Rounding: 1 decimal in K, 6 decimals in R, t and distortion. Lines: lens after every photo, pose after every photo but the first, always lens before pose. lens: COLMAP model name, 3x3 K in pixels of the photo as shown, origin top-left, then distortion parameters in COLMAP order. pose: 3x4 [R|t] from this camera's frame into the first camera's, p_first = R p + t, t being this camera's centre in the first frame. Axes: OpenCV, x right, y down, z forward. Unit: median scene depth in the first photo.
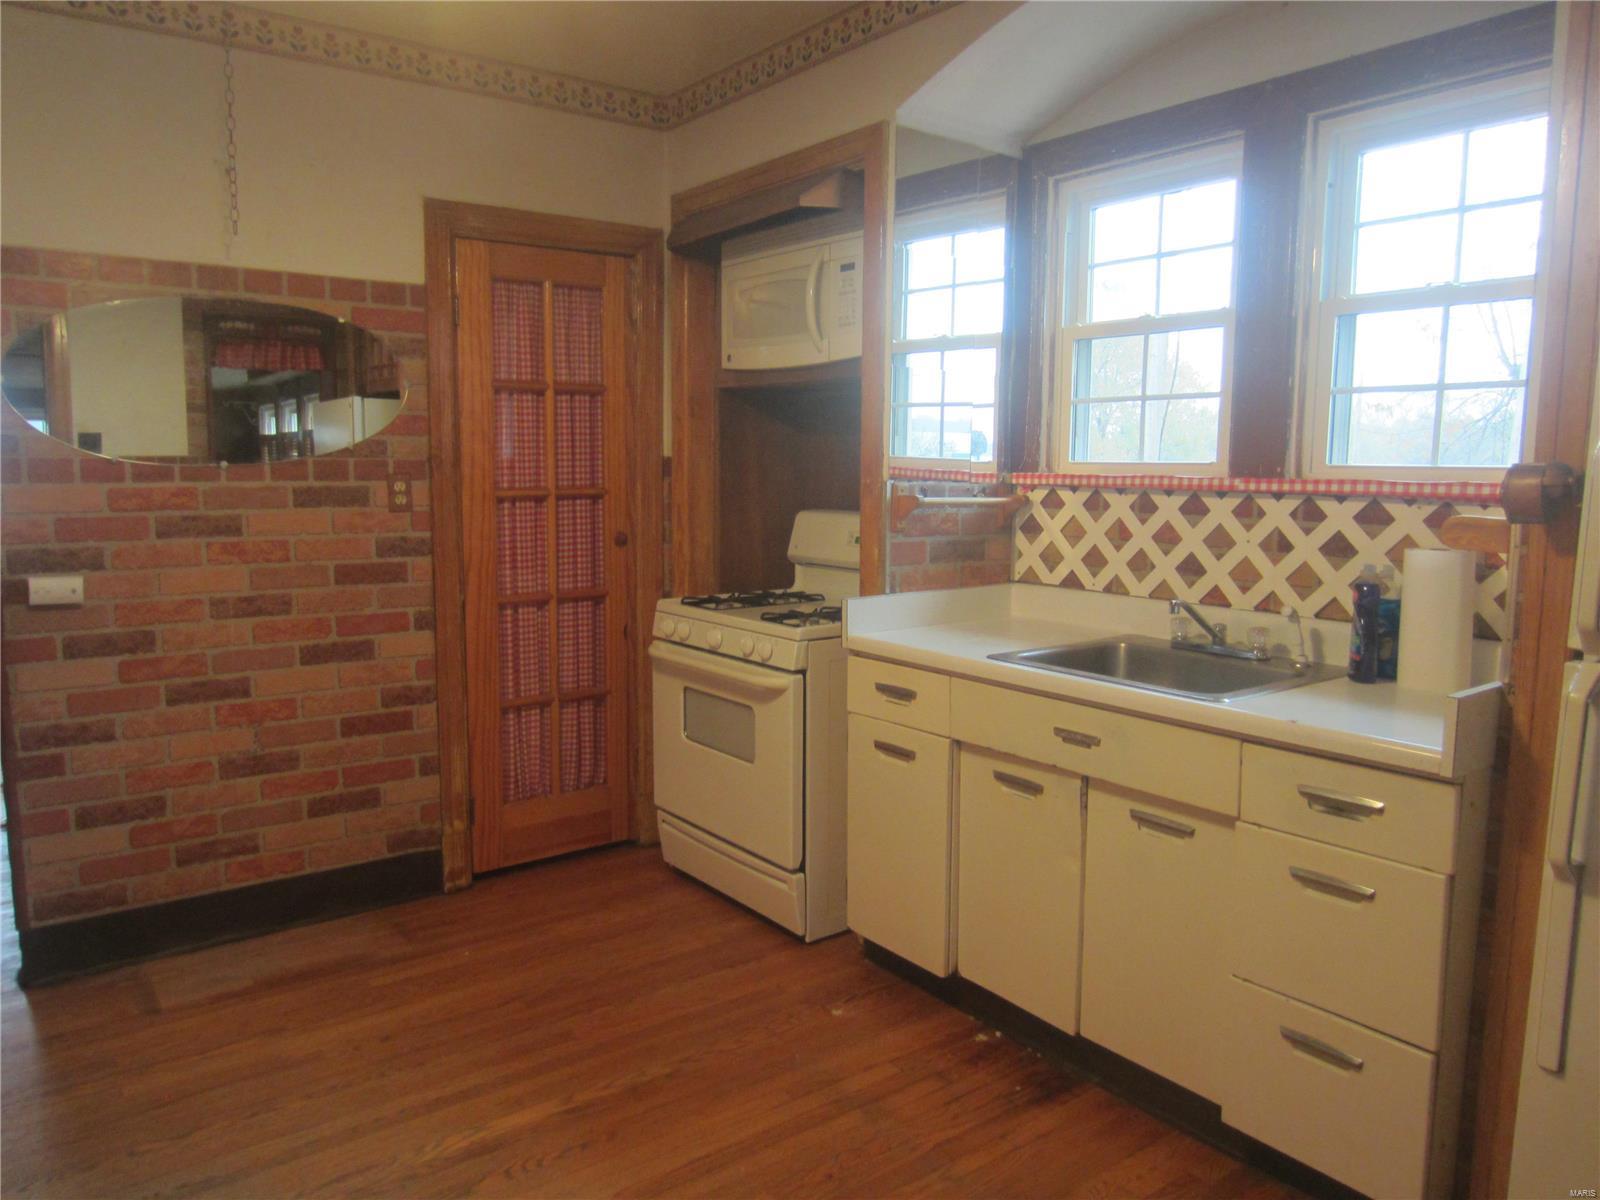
lens RADIAL K [[1124.6, 0, 808.3], [0, 1124.6, 601.9], [0, 0, 1]] dist [-0.034897, 0.005312]
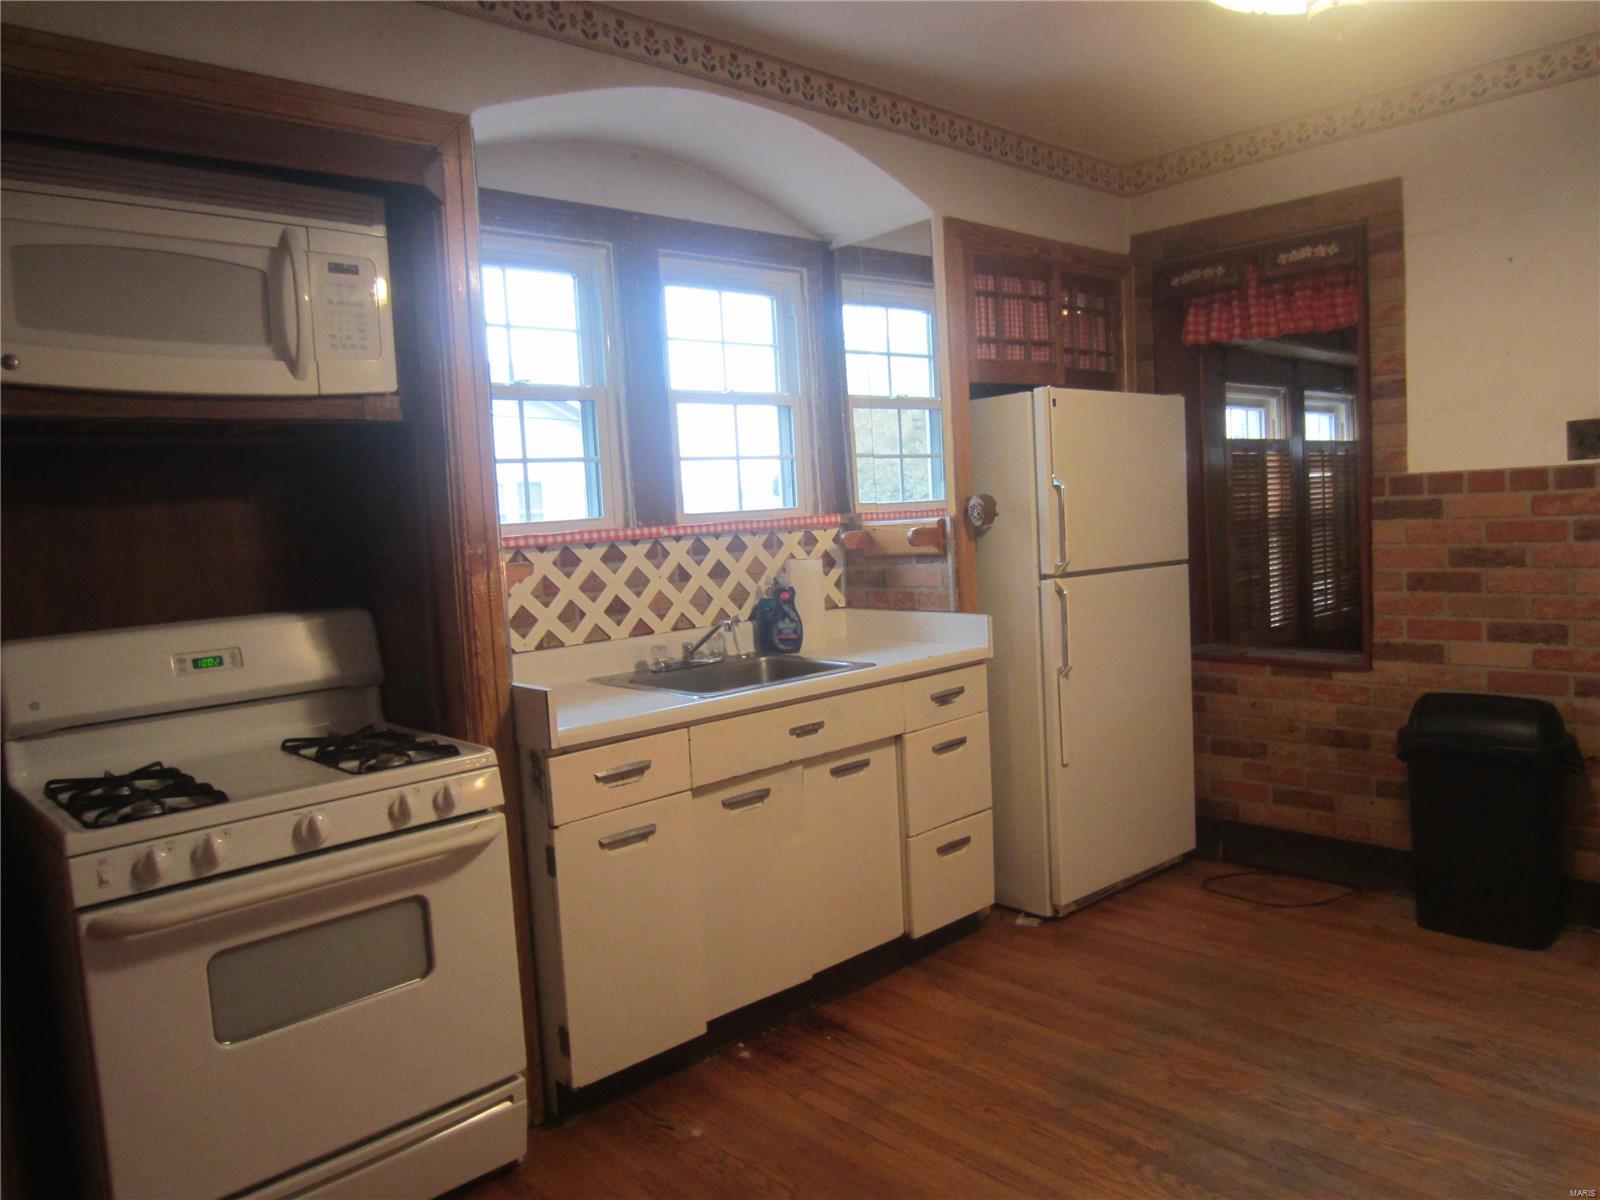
lens RADIAL K [[1141.7, 0, 822.7], [0, 1141.7, 599.3], [0, 0, 1]] dist [0.005723, -0.086251]
pose [[-0.114671, -0.085802, 0.989691, -1.518548], [0.175702, 0.978805, 0.105216, -0.226915], [-0.977742, 0.185956, -0.097165, 1.637708]]
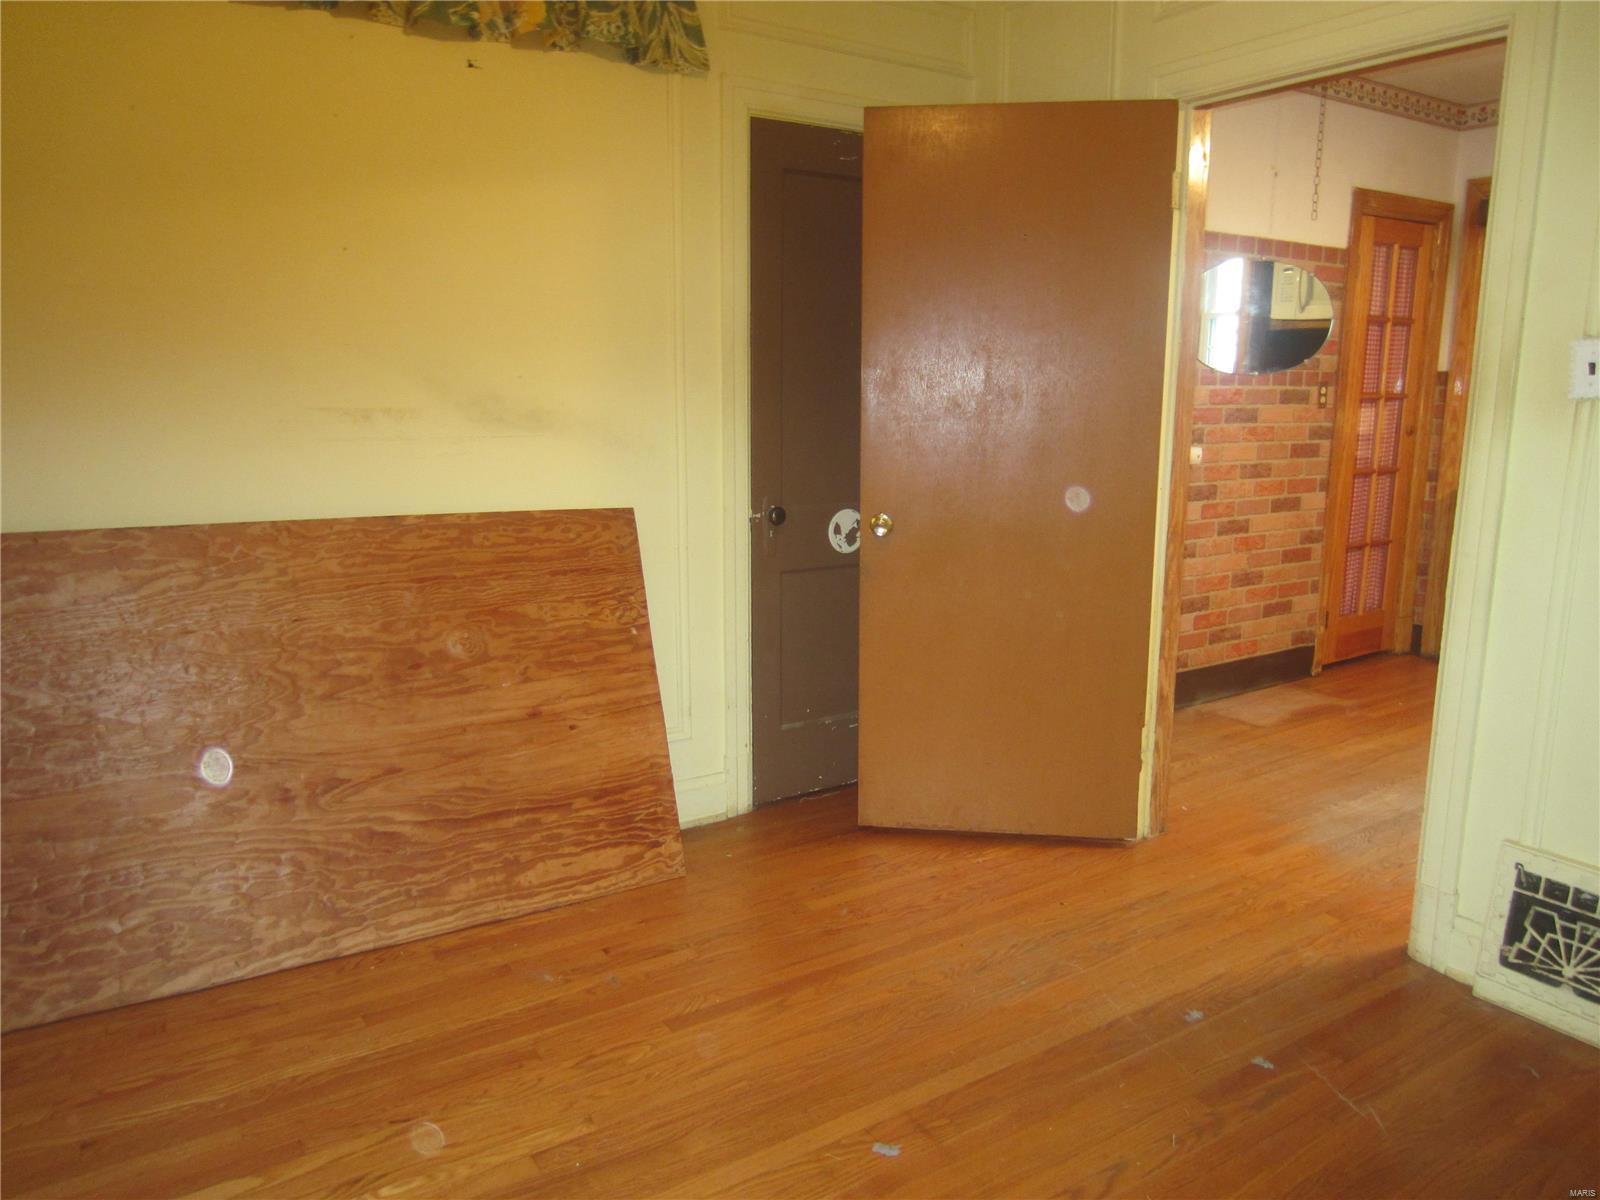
lens RADIAL K [[1124.6, 0, 808.3], [0, 1124.6, 601.9], [0, 0, 1]] dist [-0.034897, 0.005312]
pose [[0.997513, 0.010548, -0.069686, -0.798093], [-0.005790, 0.997660, 0.068128, 0.064671], [0.070241, -0.067555, 0.995240, -0.428775]]
